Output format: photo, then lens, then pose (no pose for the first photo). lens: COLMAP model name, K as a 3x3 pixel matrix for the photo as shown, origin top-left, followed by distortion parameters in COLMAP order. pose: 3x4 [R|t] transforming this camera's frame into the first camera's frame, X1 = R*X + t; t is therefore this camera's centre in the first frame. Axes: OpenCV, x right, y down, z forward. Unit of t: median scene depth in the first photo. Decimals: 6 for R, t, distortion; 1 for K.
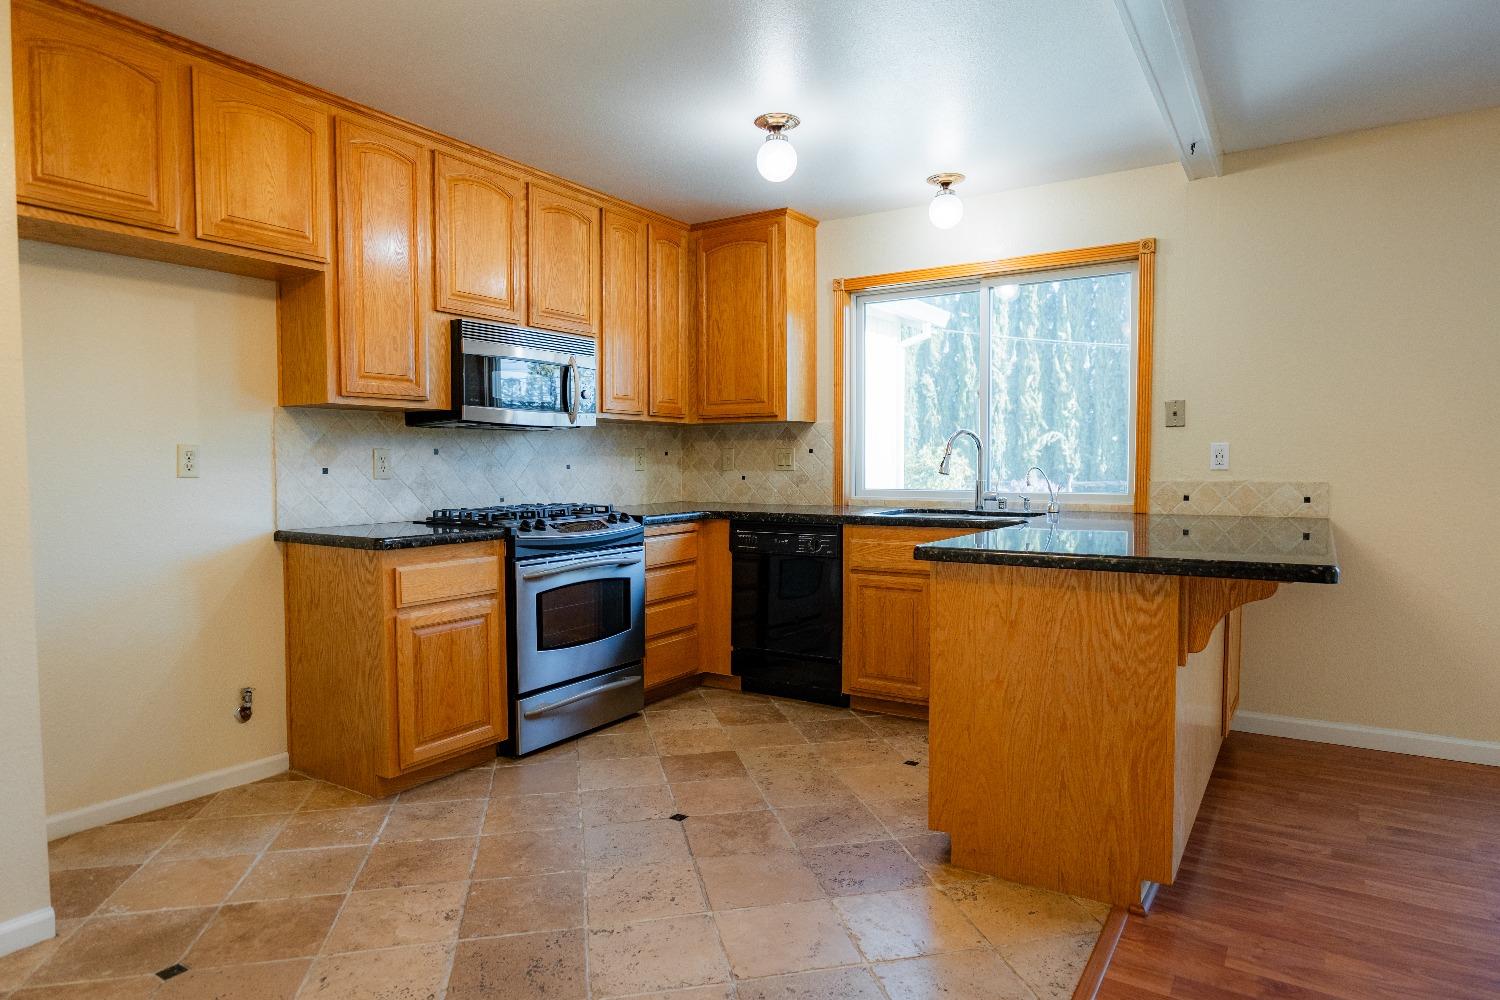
lens RADIAL K [[877.1, 0, 751.6], [0, 877.1, 504.0], [0, 0, 1]] dist [-0.037920, 0.024714]
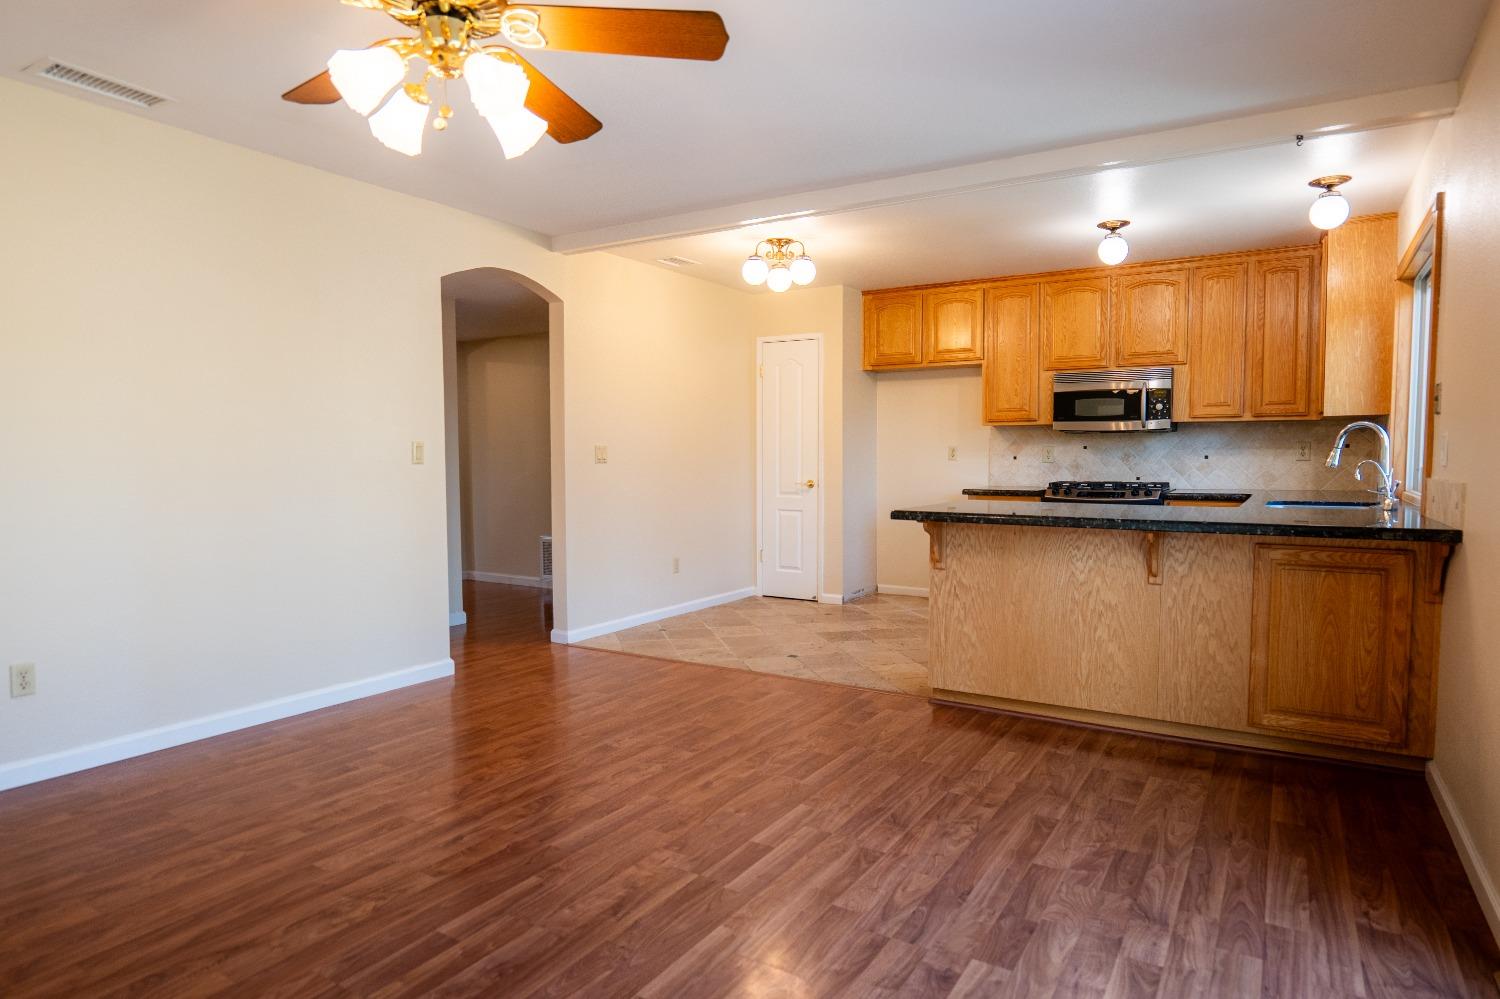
lens RADIAL K [[885.6, 0, 744.1], [0, 885.6, 497.2], [0, 0, 1]] dist [-0.036305, 0.025372]
pose [[0.014100, 0.052706, -0.998511, 1.502631], [-0.045014, 0.997631, 0.052024, -0.025769], [0.998887, 0.044214, 0.016439, 0.361382]]
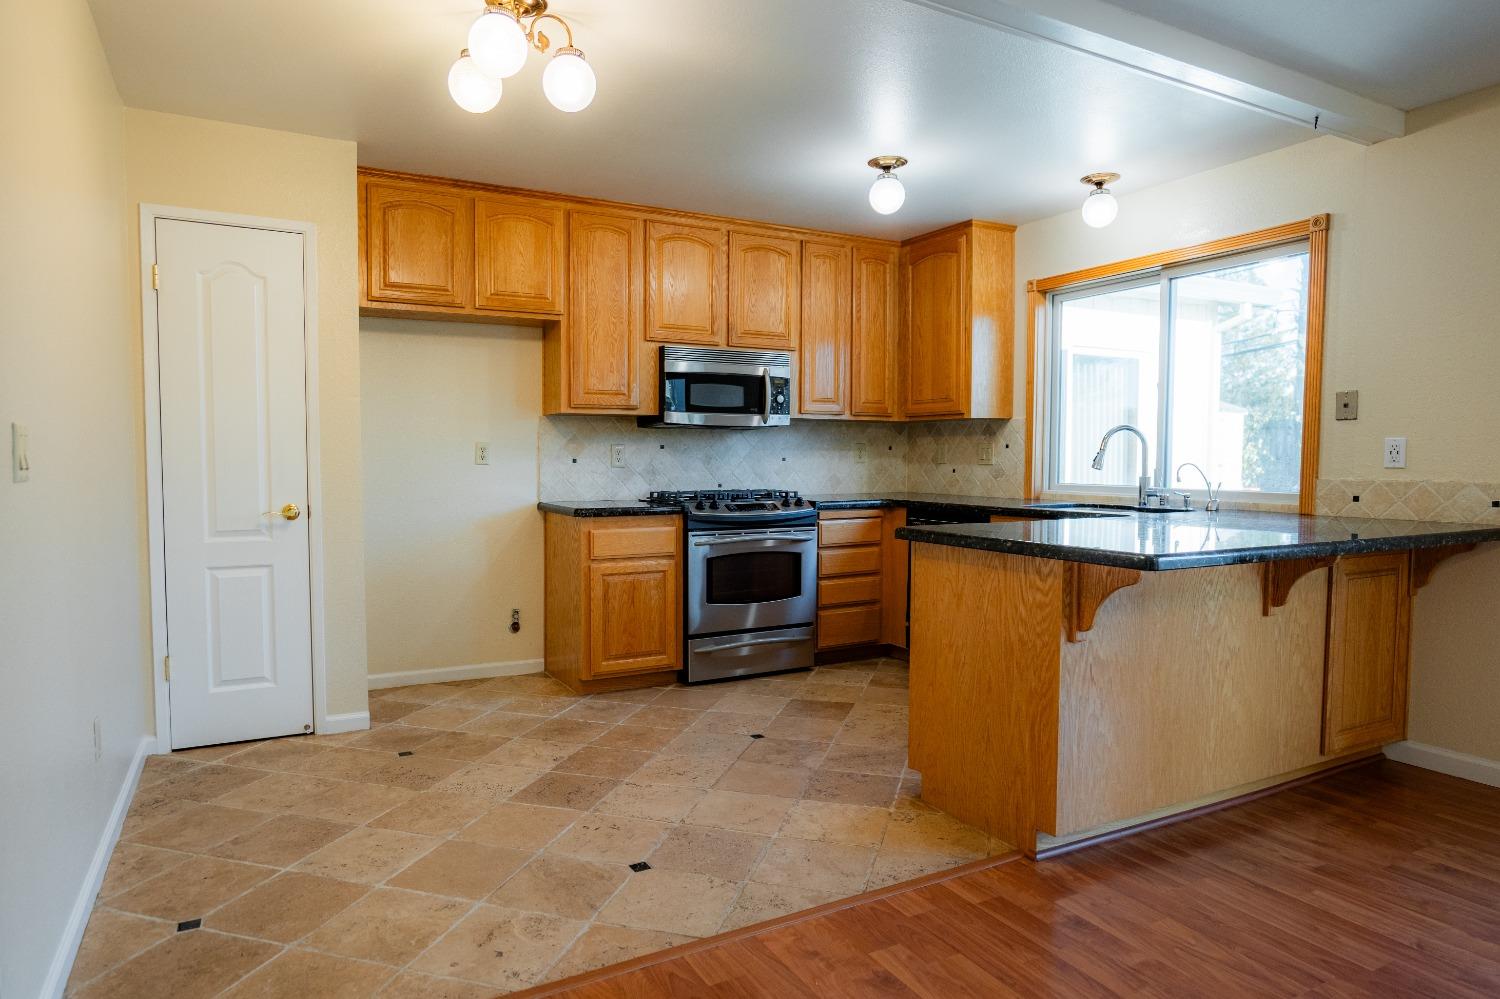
lens RADIAL K [[902.7, 0, 734.0], [0, 902.7, 504.1], [0, 0, 1]] dist [-0.051502, 0.036095]
pose [[0.874831, 0.030810, -0.483447, 0.431271], [-0.027590, 0.999524, 0.013773, 0.004117], [0.483641, 0.001289, 0.875265, -0.135790]]
